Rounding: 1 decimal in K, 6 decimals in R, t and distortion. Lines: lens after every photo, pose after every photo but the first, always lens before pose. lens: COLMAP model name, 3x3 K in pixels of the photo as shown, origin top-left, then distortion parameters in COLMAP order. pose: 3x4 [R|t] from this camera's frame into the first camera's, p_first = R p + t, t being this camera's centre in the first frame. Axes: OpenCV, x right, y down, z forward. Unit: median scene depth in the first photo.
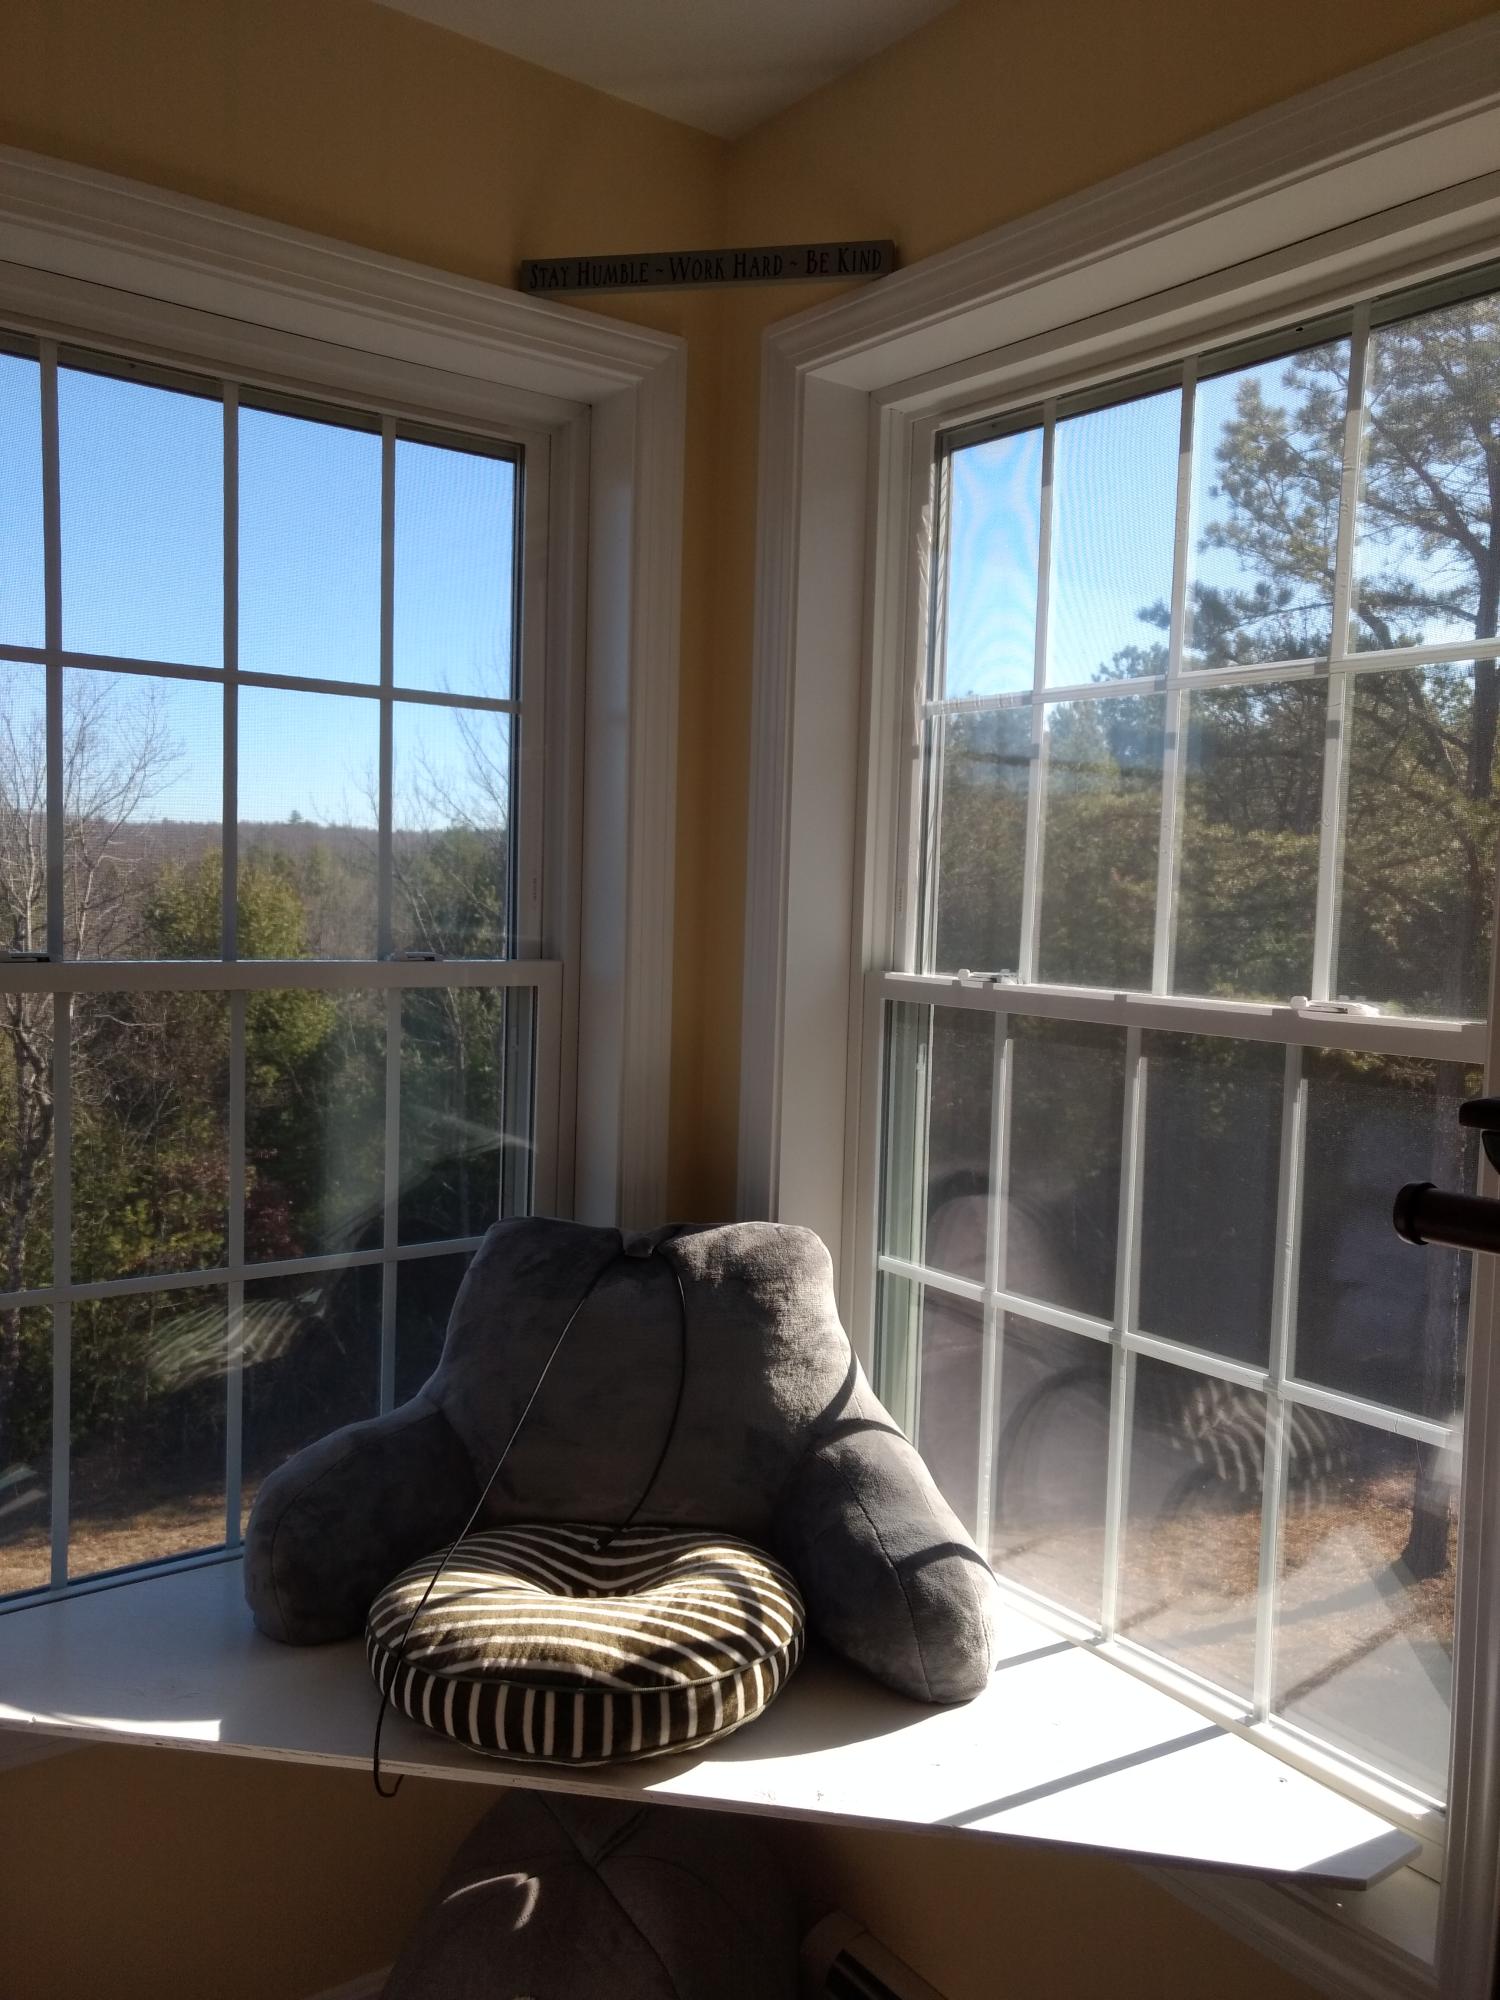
lens RADIAL K [[1575.1, 0, 753.5], [0, 1575.1, 997.0], [0, 0, 1]] dist [0.028657, 0.005287]
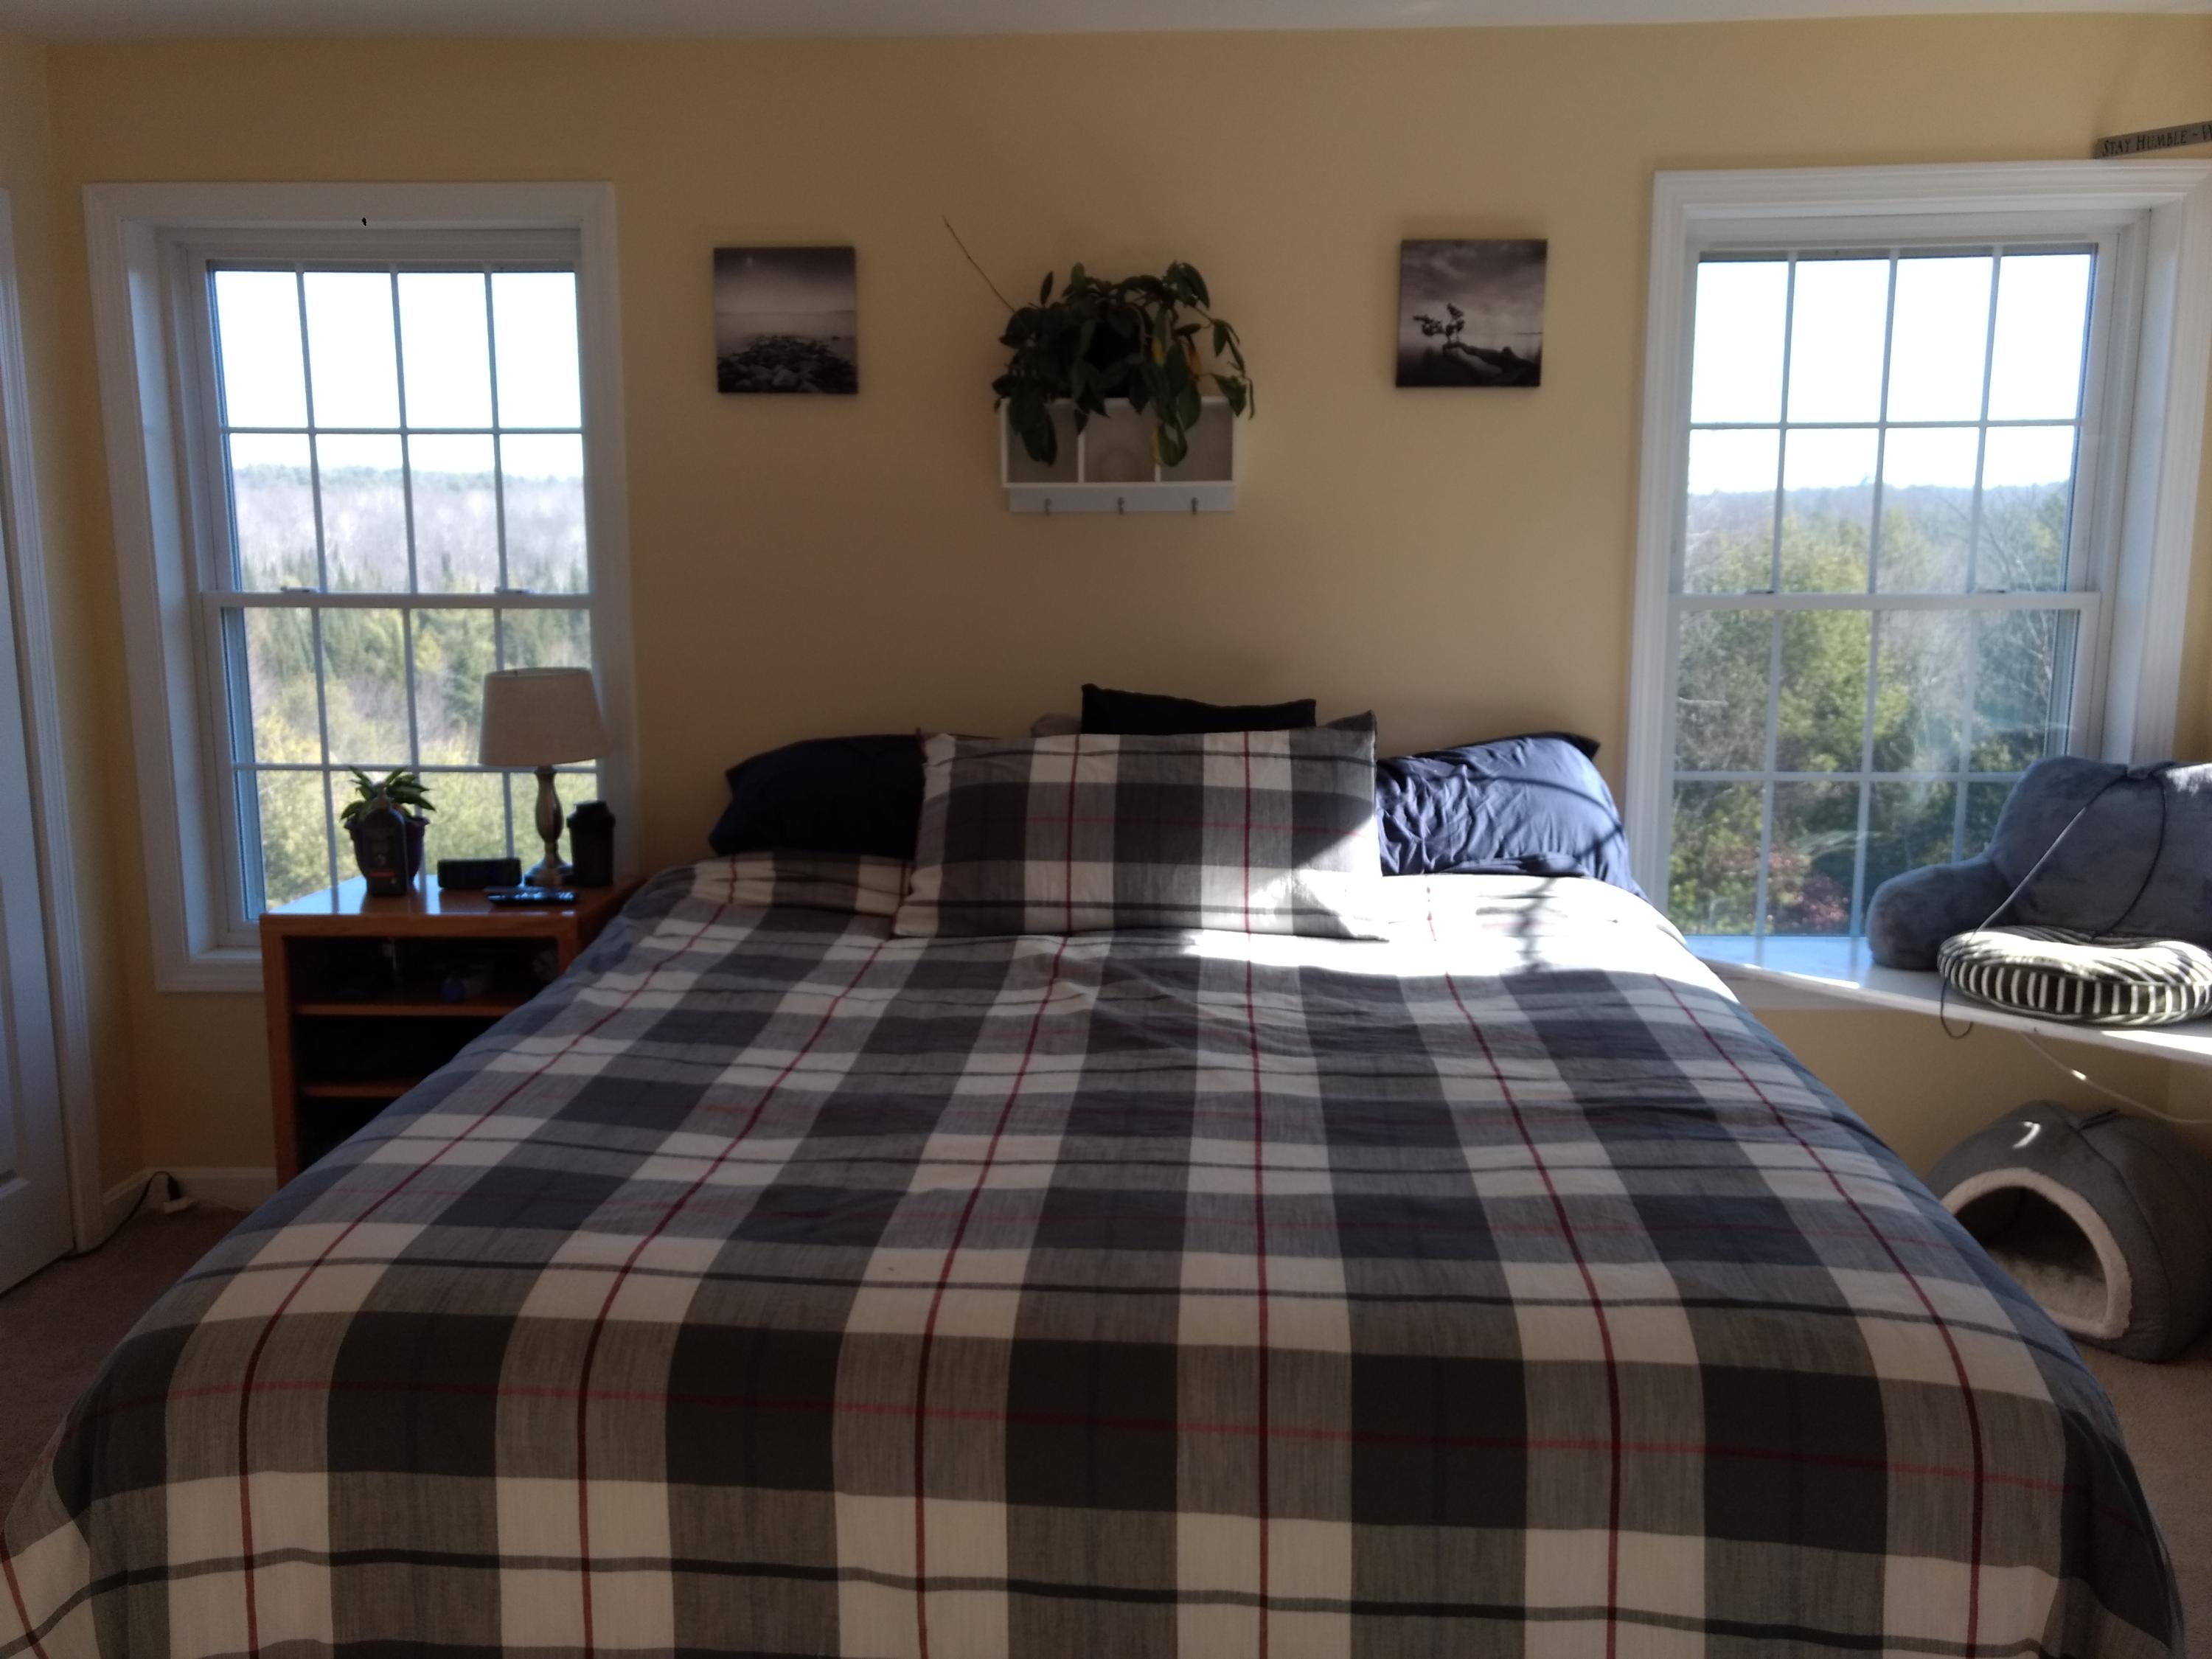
lens RADIAL K [[1742.1, 0, 1111.2], [0, 1742.1, 829.3], [0, 0, 1]] dist [0.028657, 0.005287]
pose [[0.775950, 0.067004, -0.627226, 0.215226], [-0.015880, 0.996102, 0.086763, 0.072797], [0.630595, -0.057363, 0.773989, -0.911078]]
